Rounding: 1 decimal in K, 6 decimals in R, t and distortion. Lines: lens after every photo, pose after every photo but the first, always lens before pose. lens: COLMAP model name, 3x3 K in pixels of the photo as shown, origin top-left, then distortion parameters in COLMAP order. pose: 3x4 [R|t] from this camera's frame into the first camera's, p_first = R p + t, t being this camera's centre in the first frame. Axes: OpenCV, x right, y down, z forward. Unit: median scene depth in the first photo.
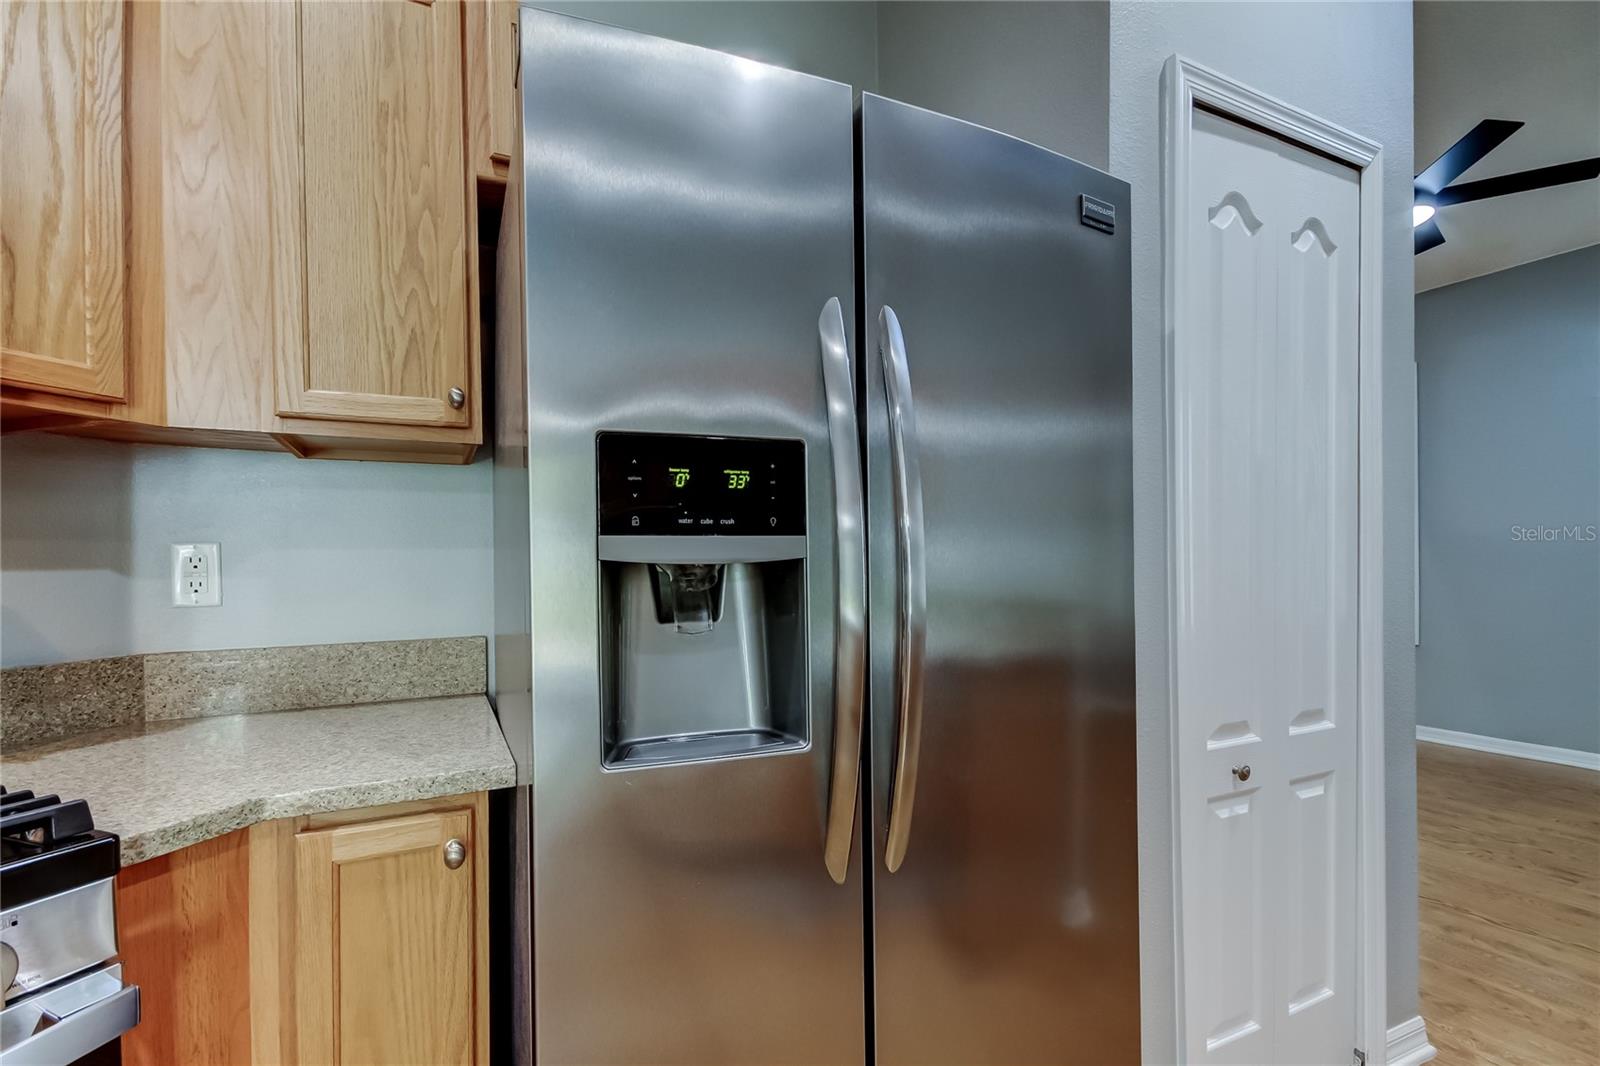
lens RADIAL K [[748.6, 0, 796.9], [0, 748.6, 566.5], [0, 0, 1]] dist [0.016656, -0.013351]
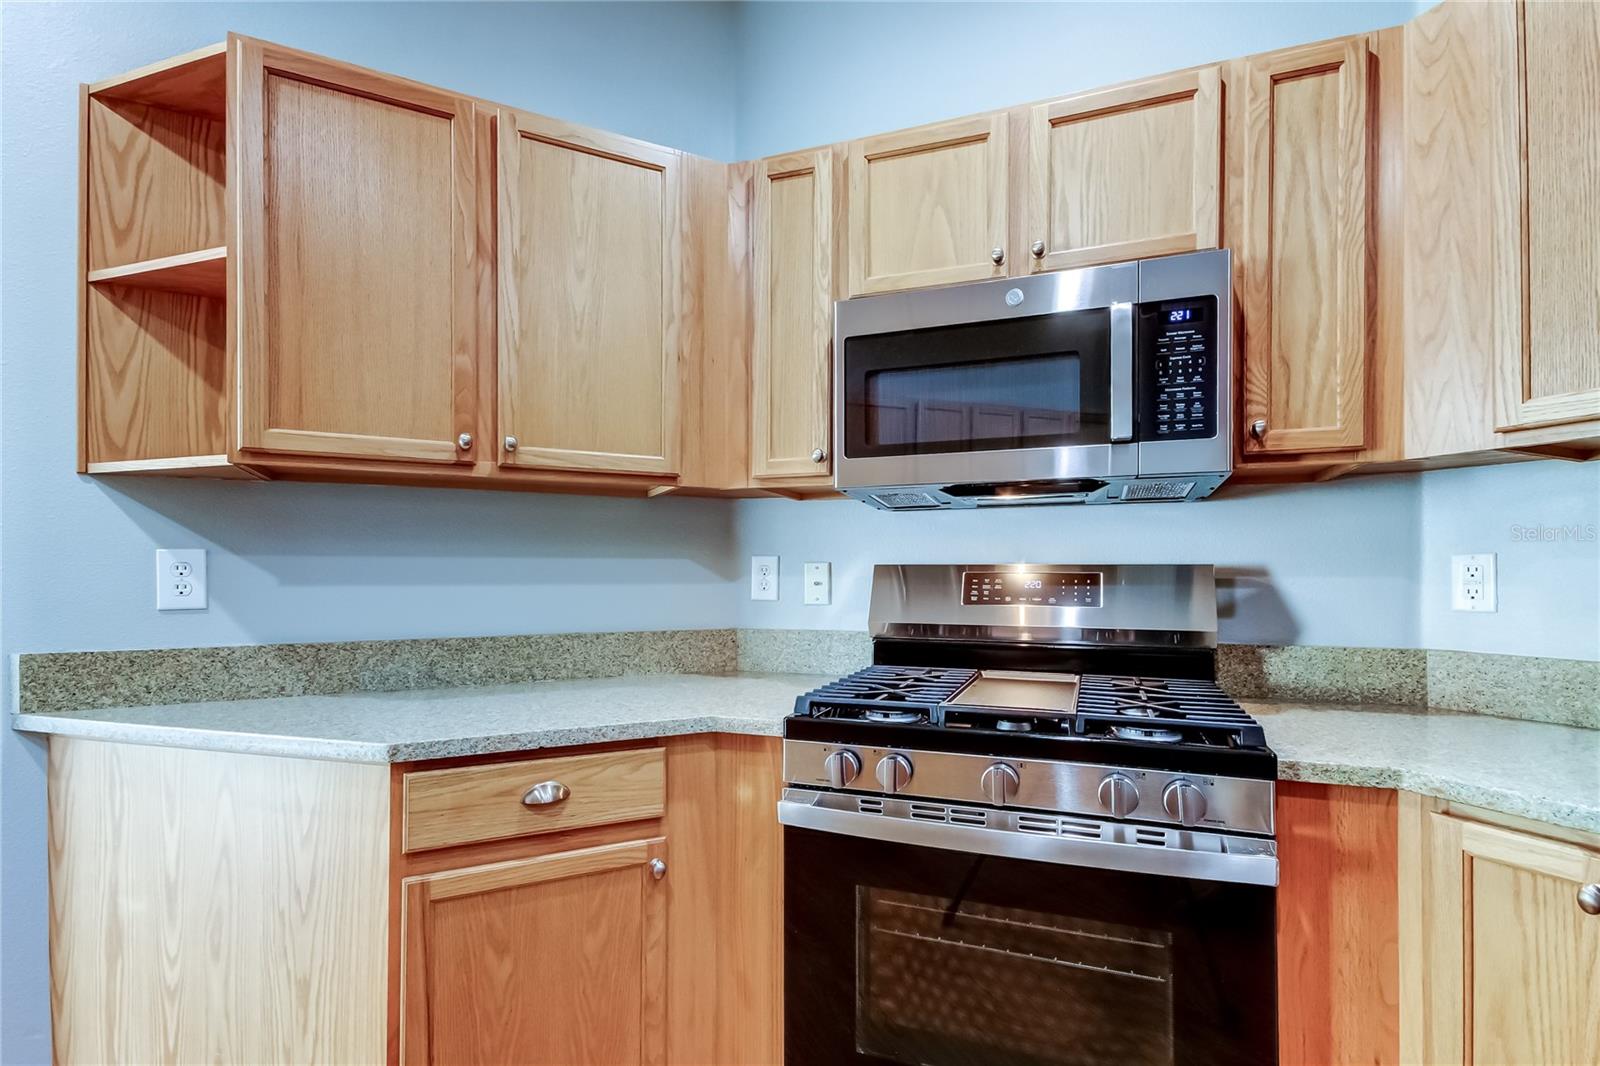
lens RADIAL K [[750.9, 0, 826.9], [0, 750.9, 568.6], [0, 0, 1]] dist [0.020843, -0.006775]
pose [[-0.004836, 0.000872, -0.999988, 0.434532], [-0.007786, 0.999969, 0.000910, -0.004867], [0.999958, 0.007790, -0.004829, 0.081110]]
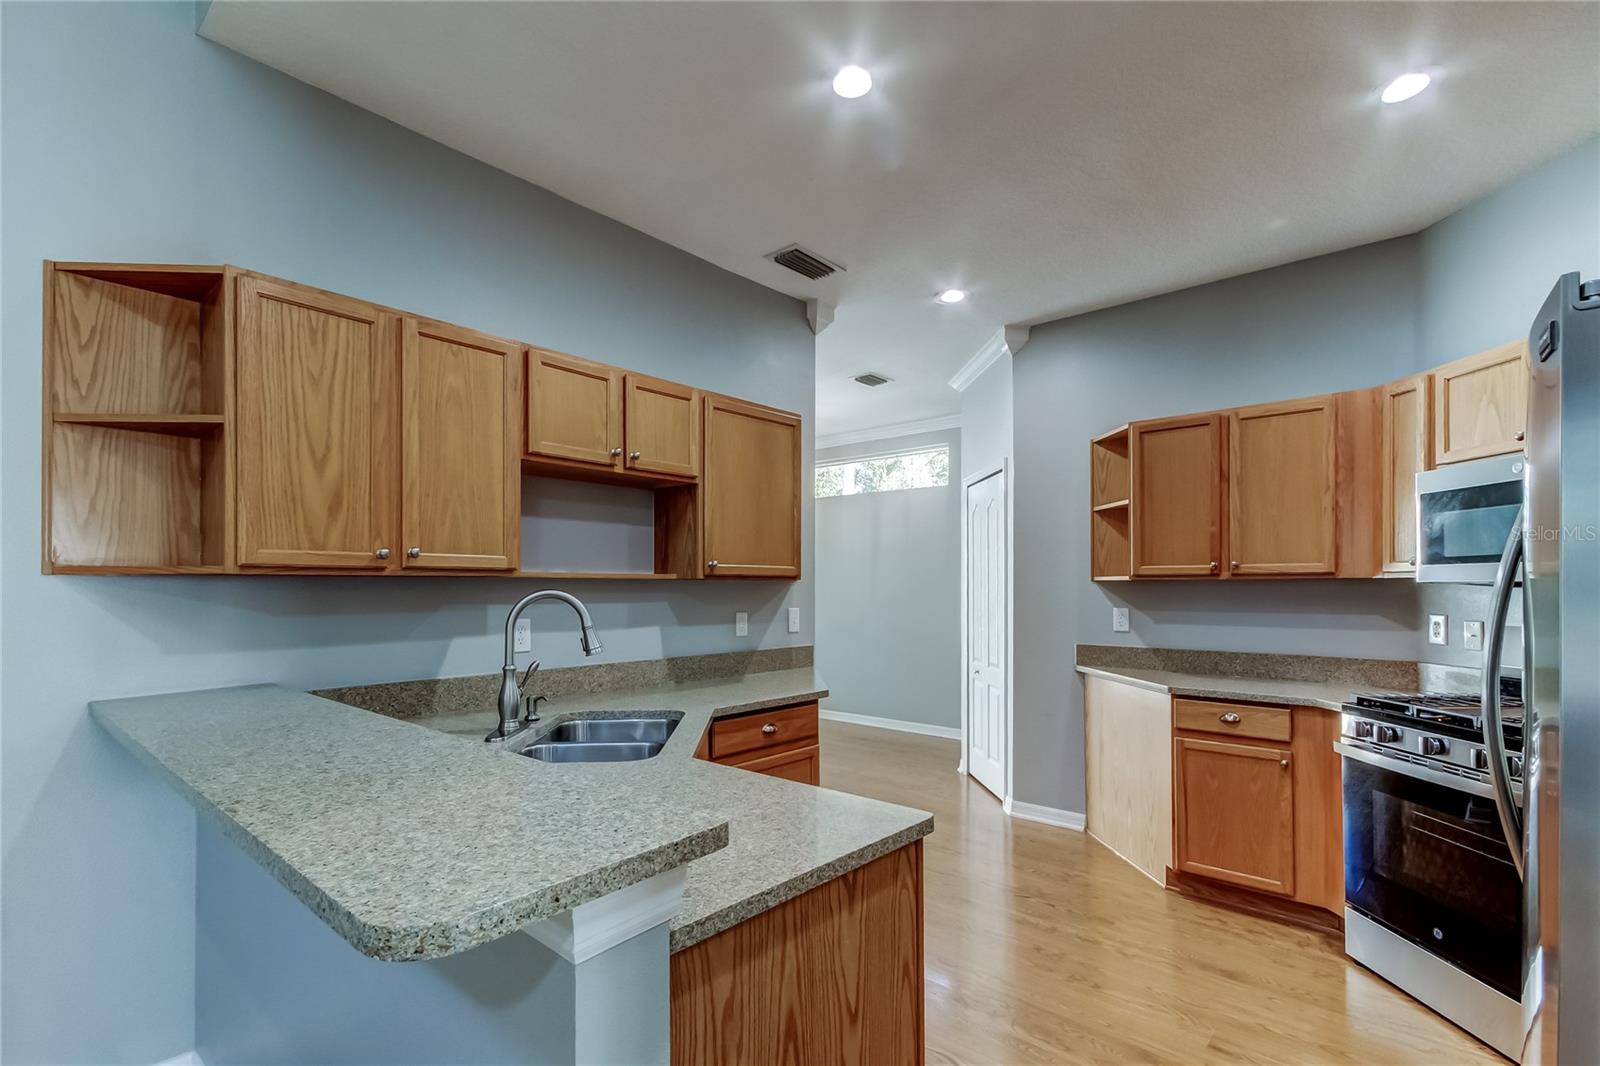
lens RADIAL K [[755.1, 0, 800.9], [0, 755.1, 580.3], [0, 0, 1]] dist [0.018782, 0.000049]
pose [[-0.927279, 0.004814, -0.374340, 1.967075], [0.004540, 0.999988, 0.001614, -0.196891], [0.374344, -0.000202, -0.927290, 1.849302]]
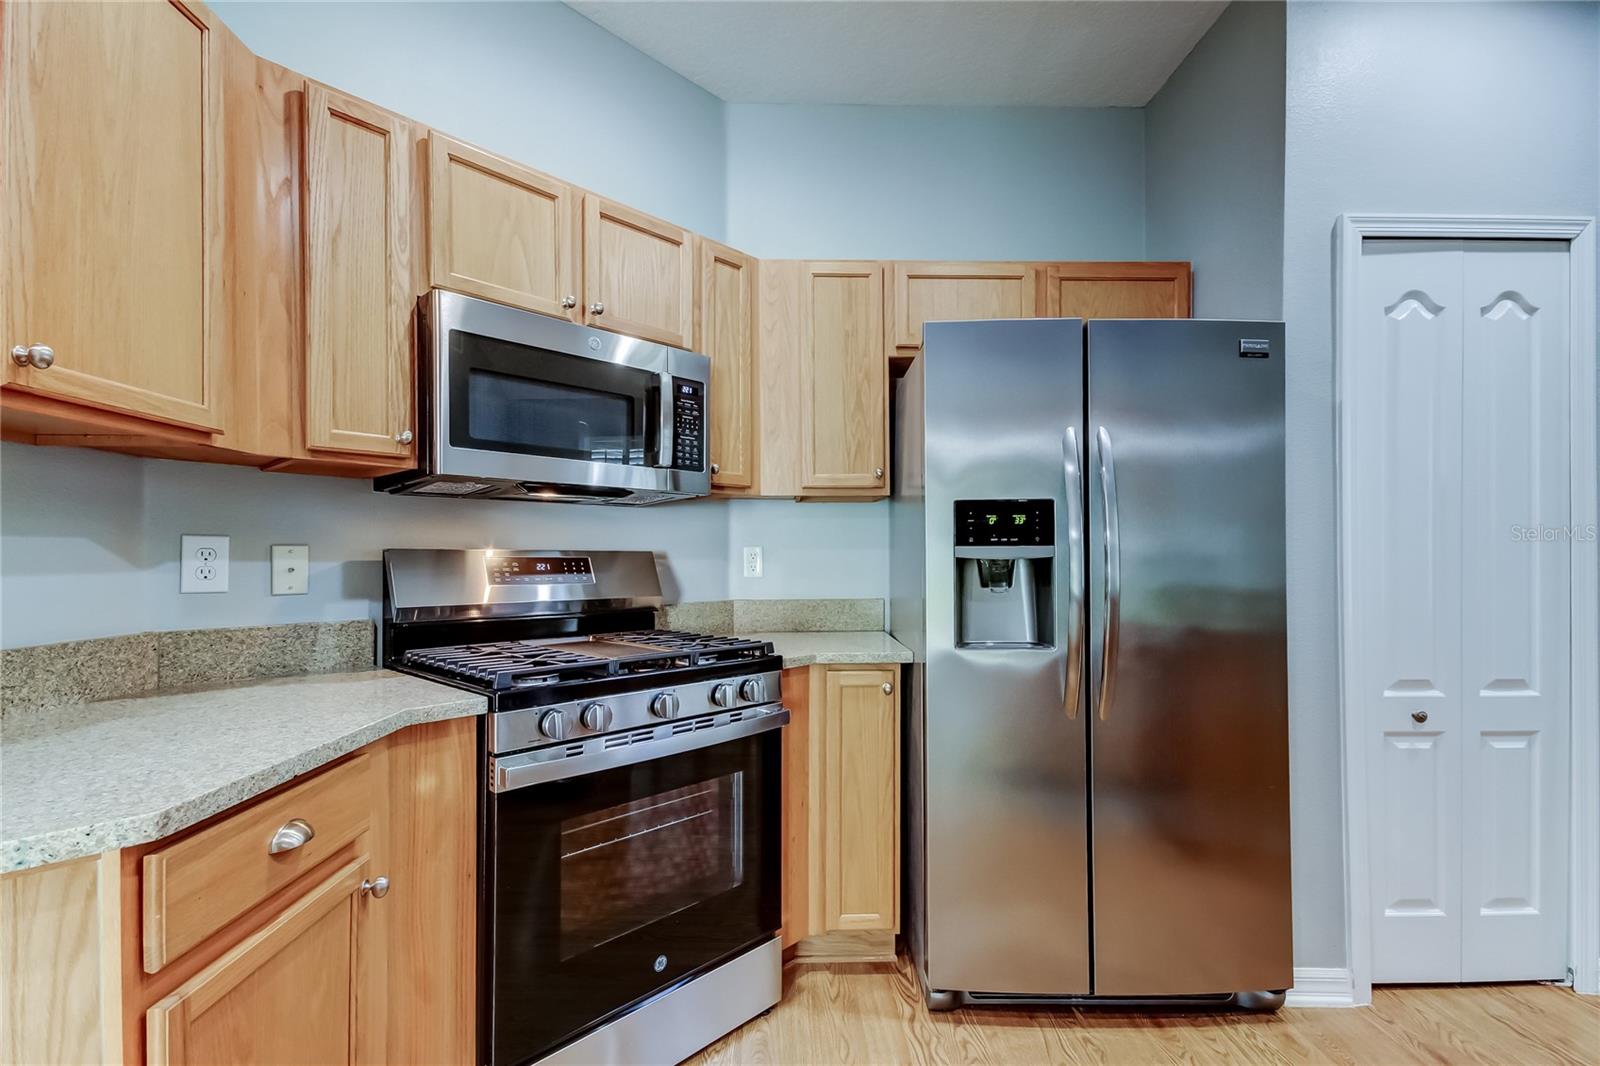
lens RADIAL K [[736.8, 0, 801.2], [0, 736.8, 551.6], [0, 0, 1]] dist [0.013340, -0.000518]
pose [[0.910107, 0.004973, -0.414344, 0.202791], [-0.009681, 0.999910, -0.009263, 0.000053], [0.414261, 0.012441, 0.910073, -1.046086]]
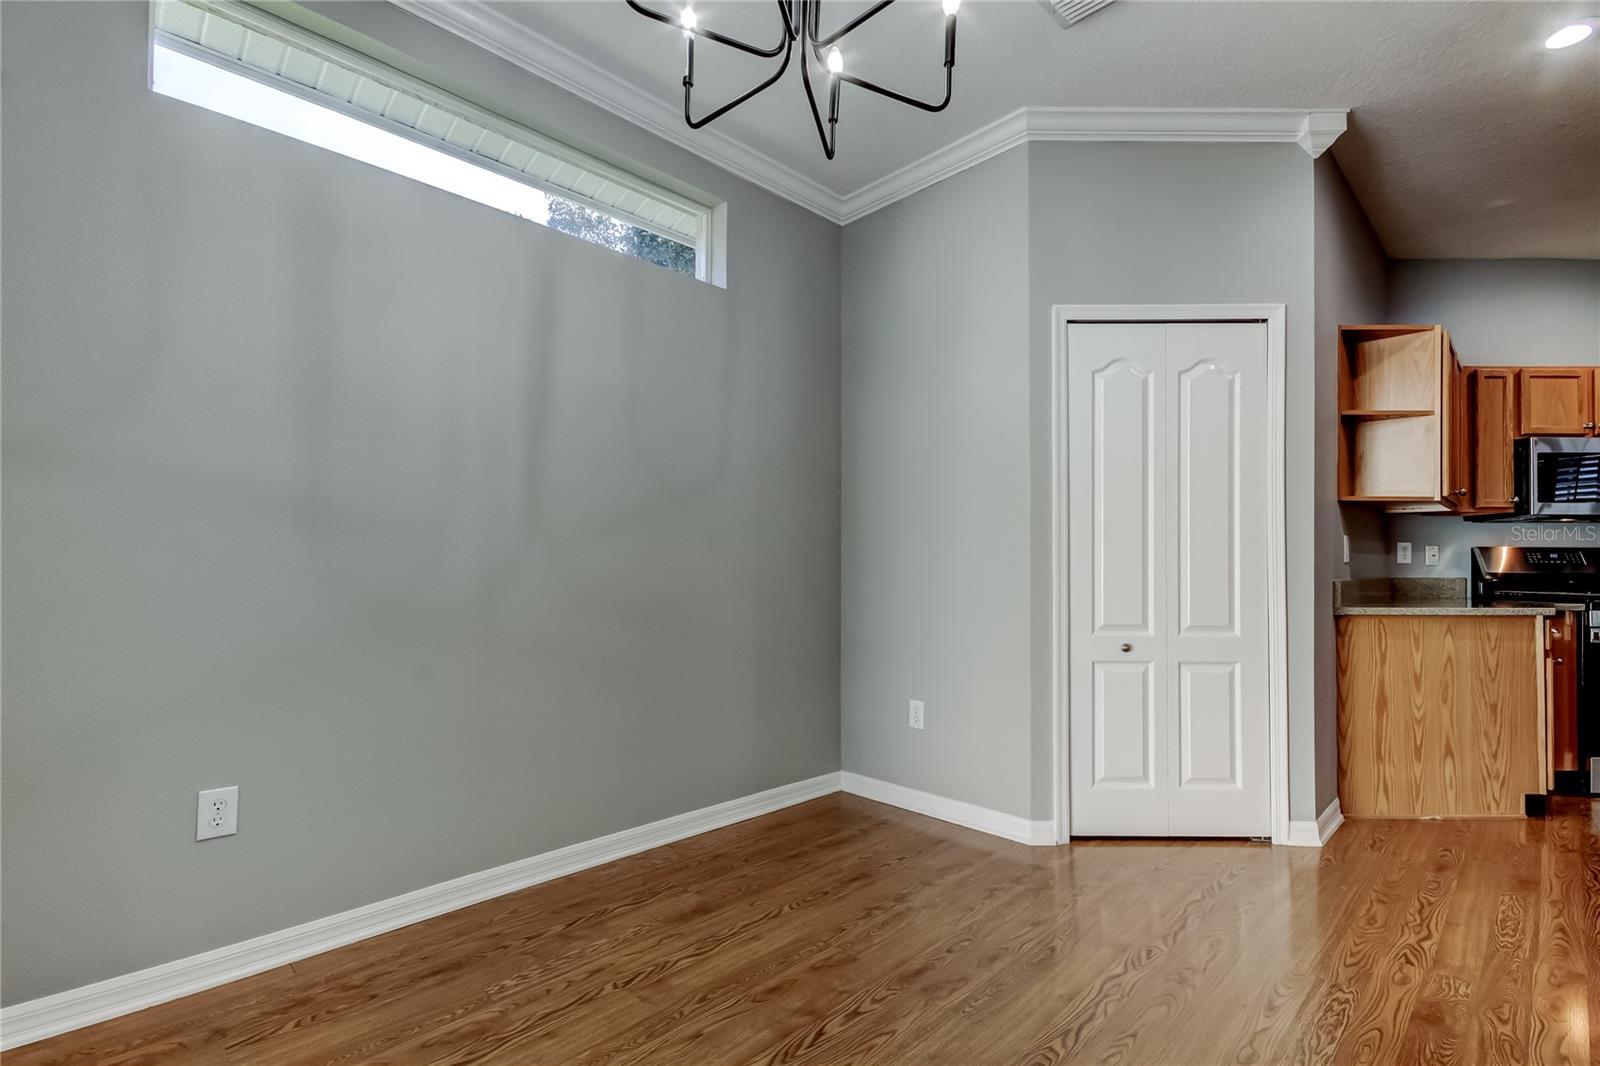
lens RADIAL K [[736.8, 0, 801.2], [0, 736.8, 551.6], [0, 0, 1]] dist [0.013340, -0.000518]
pose [[0.311397, -0.009297, -0.950235, 1.308942], [-0.012320, 0.999829, -0.013819, 0.117137], [0.950200, 0.016010, 0.311229, -4.708300]]
